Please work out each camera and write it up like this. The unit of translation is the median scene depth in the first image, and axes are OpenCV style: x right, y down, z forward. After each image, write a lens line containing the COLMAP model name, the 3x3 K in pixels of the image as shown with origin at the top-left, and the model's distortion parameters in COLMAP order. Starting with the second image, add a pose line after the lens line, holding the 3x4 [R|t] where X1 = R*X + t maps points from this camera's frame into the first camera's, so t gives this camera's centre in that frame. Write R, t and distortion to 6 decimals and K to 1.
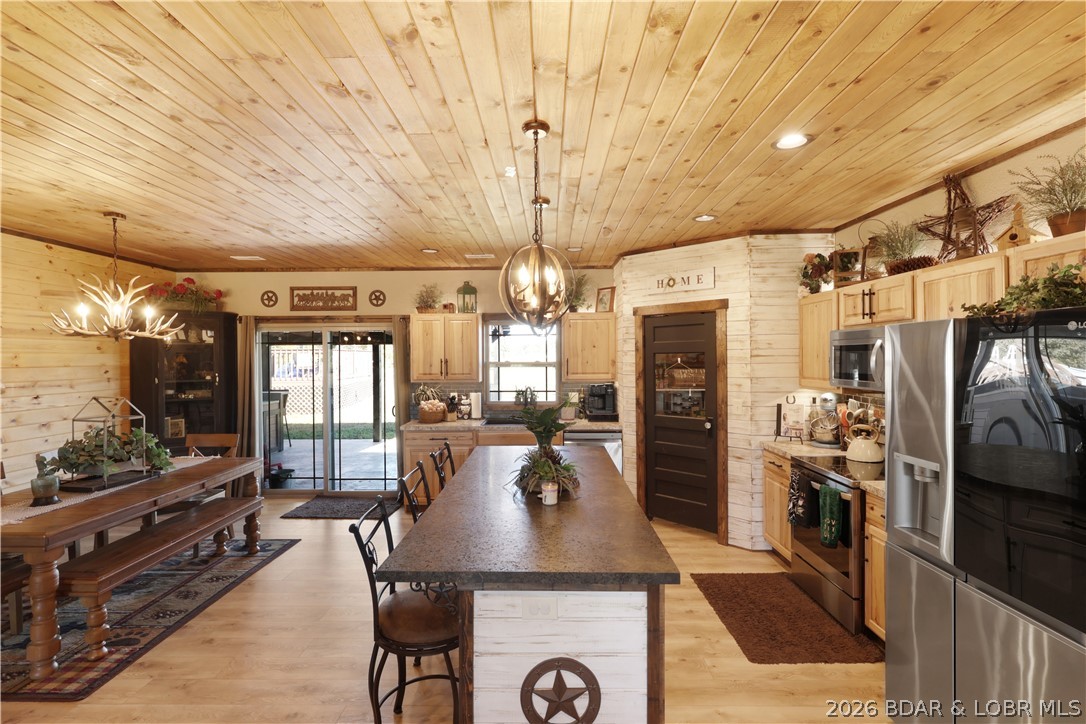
lens RADIAL K [[517.5, 0, 543.4], [0, 517.5, 361.2], [0, 0, 1]] dist [-0.001607, -0.000123]
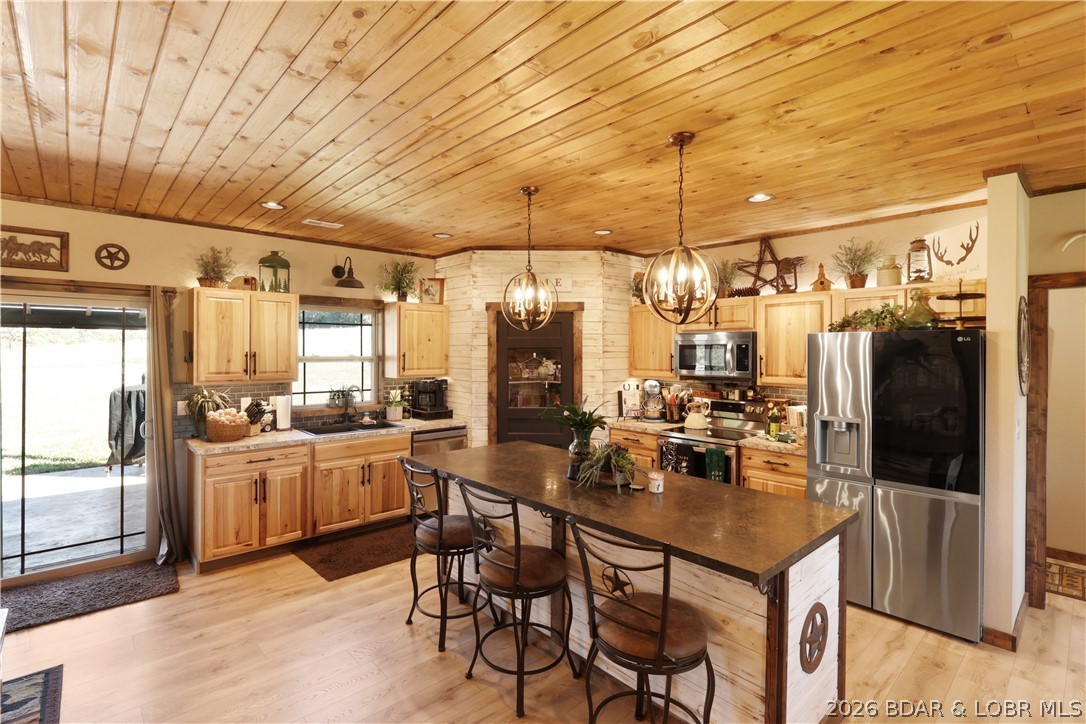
lens RADIAL K [[516.7, 0, 542.5], [0, 516.7, 353.0], [0, 0, 1]] dist [-0.000982, -0.000112]
pose [[0.723642, 0.005914, 0.690151, -0.419296], [-0.003044, 0.999981, -0.005378, -0.000357], [-0.690169, 0.001791, 0.723646, 0.188448]]
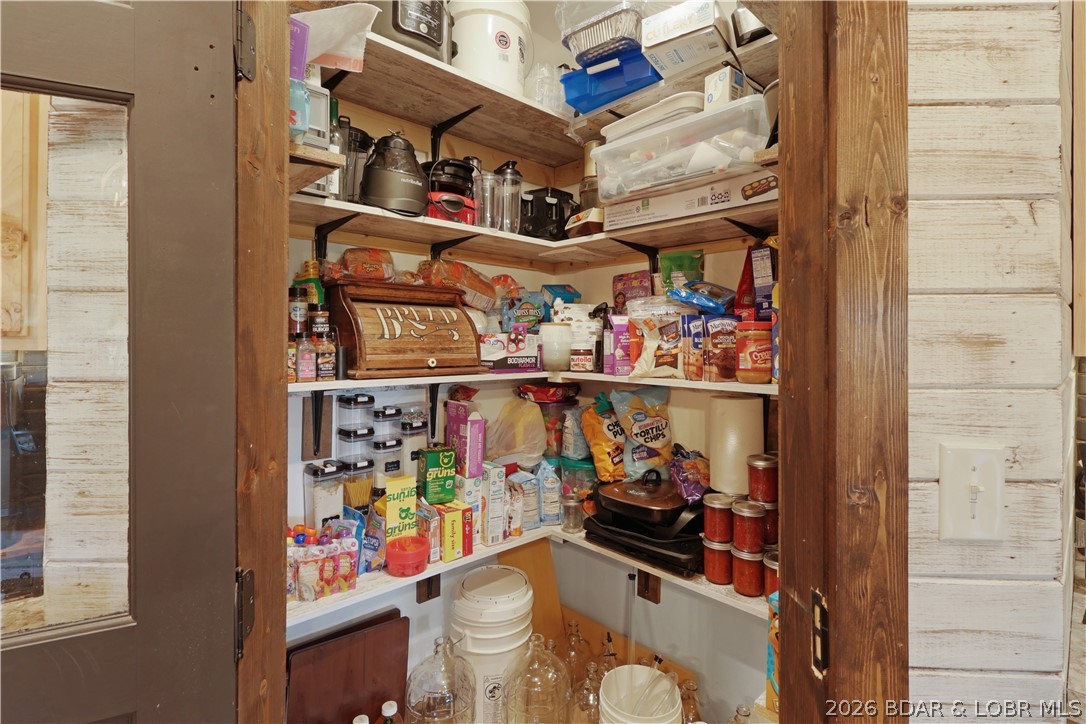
lens RADIAL K [[516.7, 0, 542.5], [0, 516.7, 353.0], [0, 0, 1]] dist [-0.000982, -0.000112]
pose [[0.713417, -0.009608, 0.700674, 0.150042], [-0.001790, 0.999878, 0.015534, 0.038733], [-0.700737, -0.012337, 0.713313, 0.803516]]
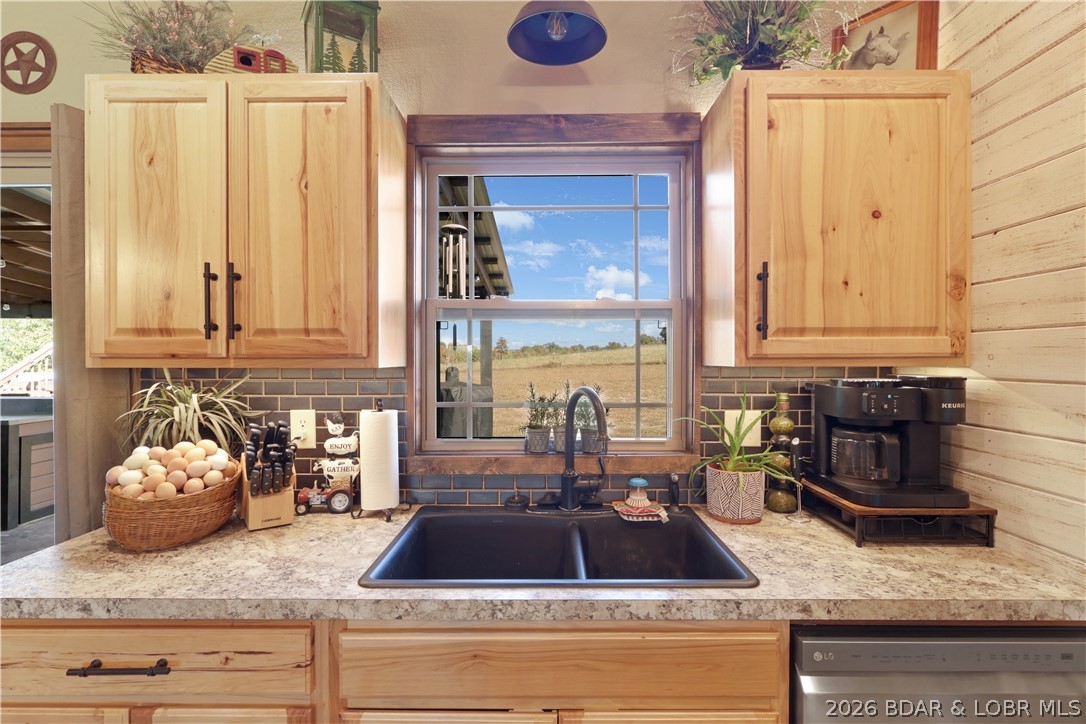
lens RADIAL K [[504.6, 0, 545.0], [0, 504.6, 361.6], [0, 0, 1]] dist [-0.000241, 0.000062]
pose [[0.999913, 0.004031, 0.012557, -0.054404], [-0.003947, 0.999970, -0.006733, 0.041139], [-0.012584, 0.006683, 0.999898, 0.814879]]
